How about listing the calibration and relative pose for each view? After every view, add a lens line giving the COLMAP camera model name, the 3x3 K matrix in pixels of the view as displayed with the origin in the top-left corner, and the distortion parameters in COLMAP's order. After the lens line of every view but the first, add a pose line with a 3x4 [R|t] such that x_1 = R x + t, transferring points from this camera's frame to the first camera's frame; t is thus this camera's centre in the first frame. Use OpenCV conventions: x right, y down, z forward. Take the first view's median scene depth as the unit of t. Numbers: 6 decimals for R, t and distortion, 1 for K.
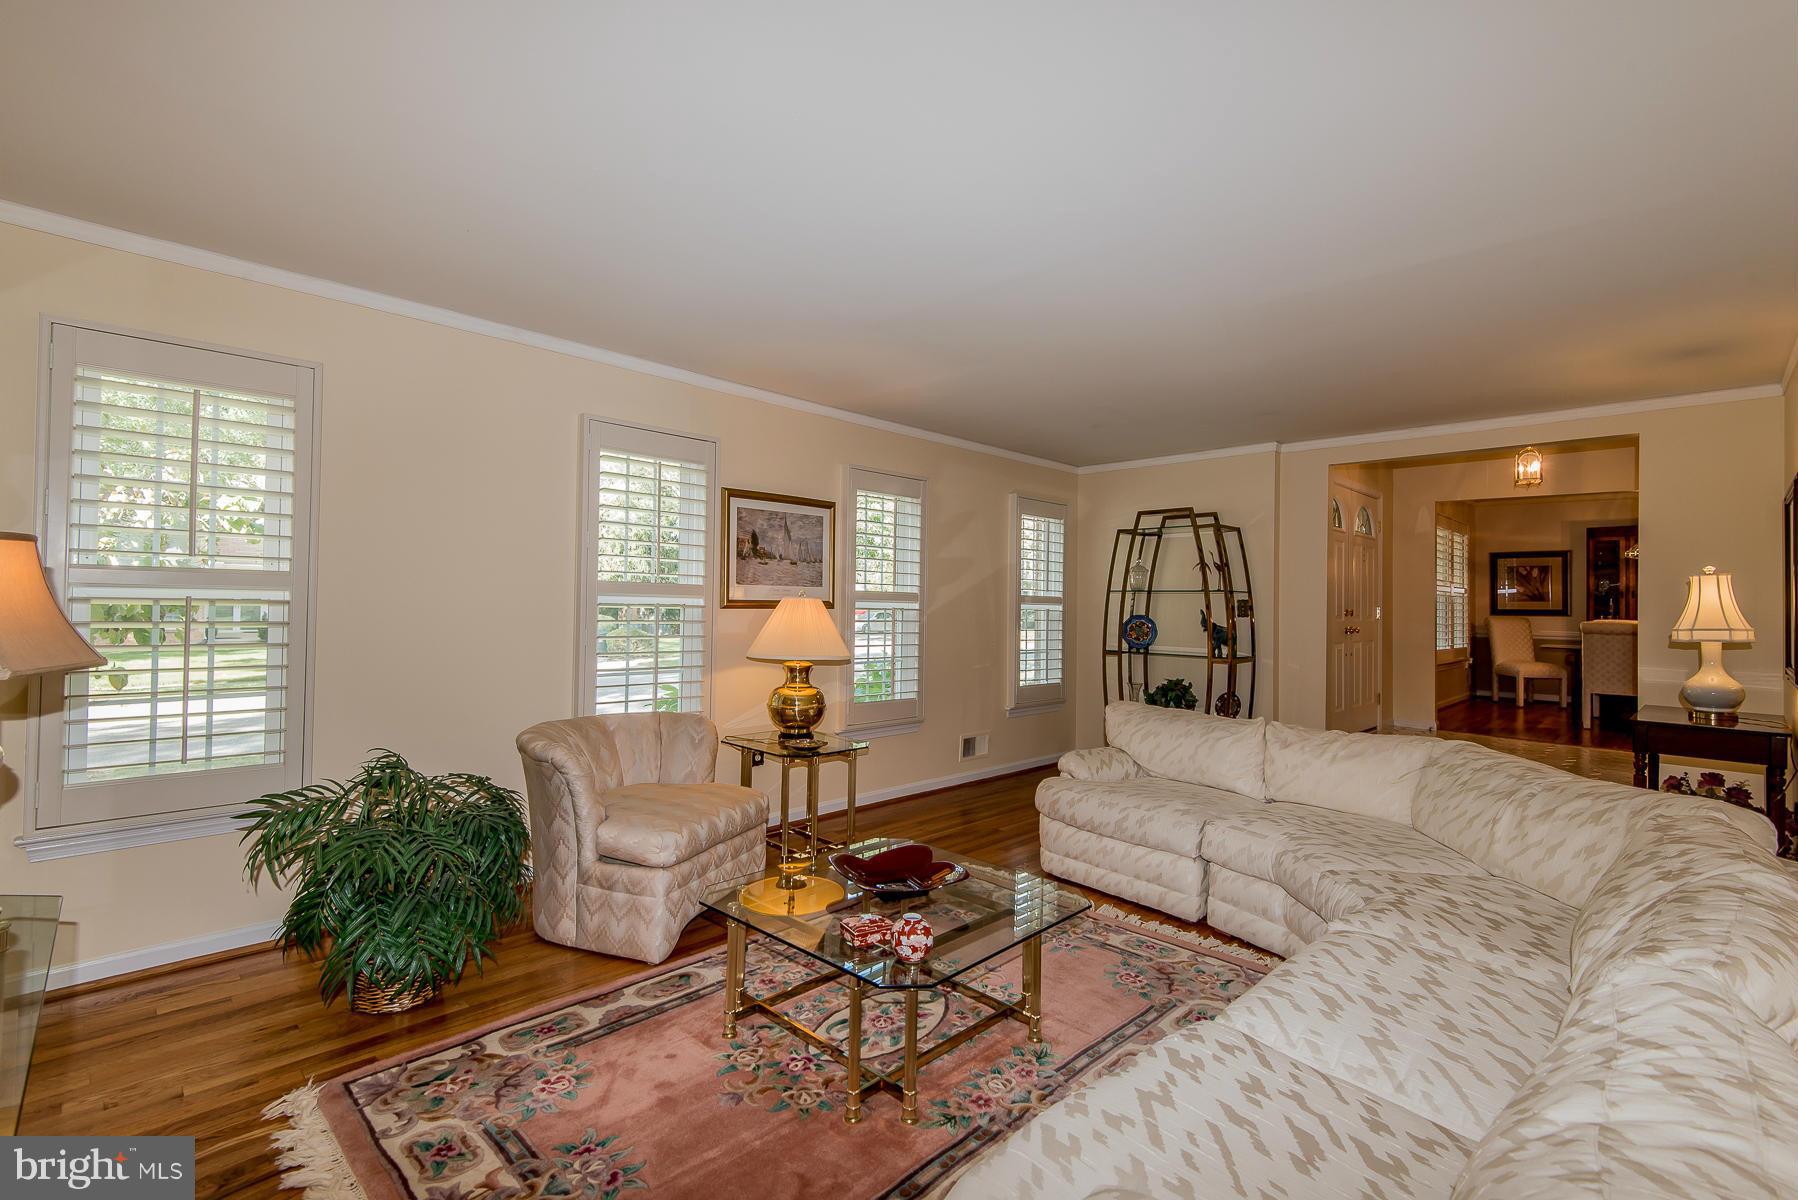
lens RADIAL K [[808.2, 0, 901.5], [0, 808.2, 592.6], [0, 0, 1]] dist [0.050695, -0.030682]
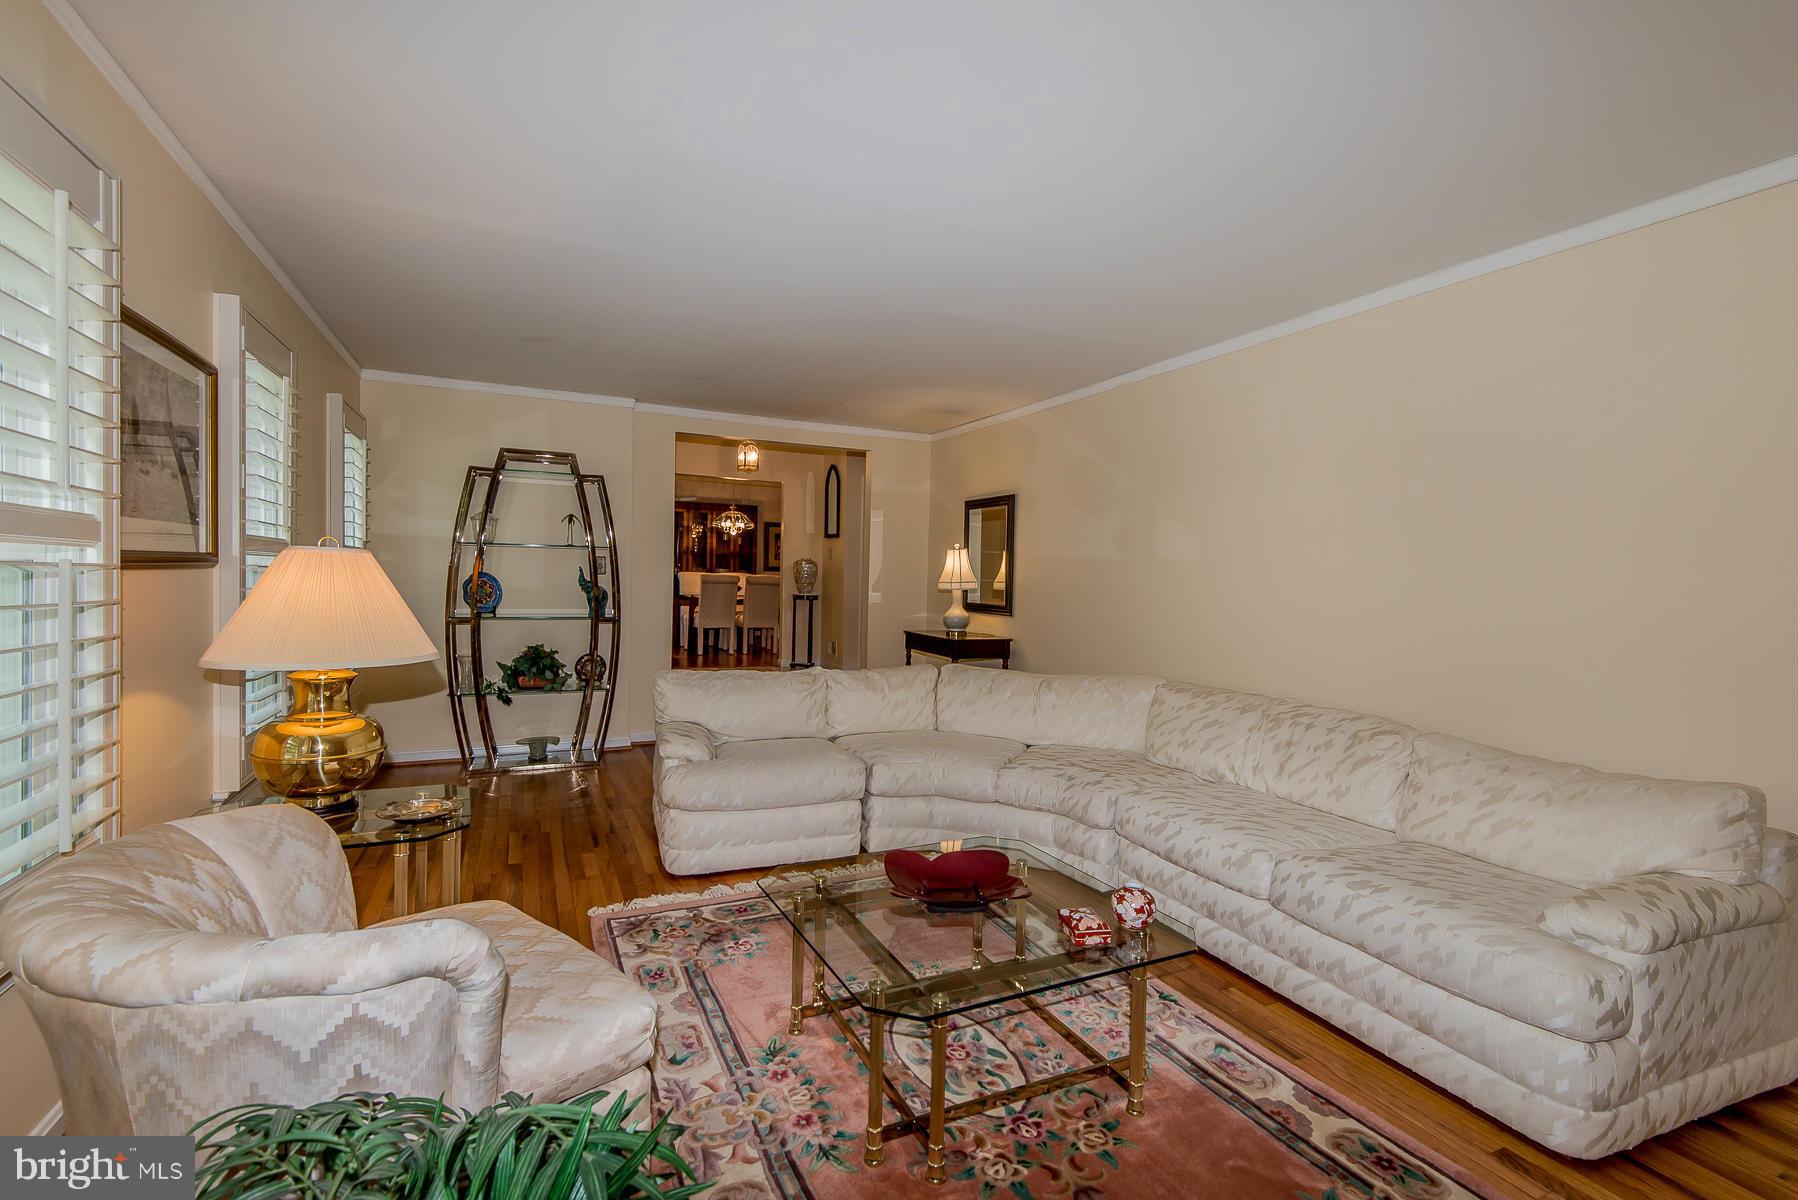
lens RADIAL K [[808.2, 0, 901.5], [0, 808.2, 592.6], [0, 0, 1]] dist [0.050695, -0.030682]
pose [[0.352199, -0.030153, 0.935439, -0.486183], [-0.029688, 0.998618, 0.043367, -0.001060], [-0.935454, -0.043045, 0.350817, 0.439910]]
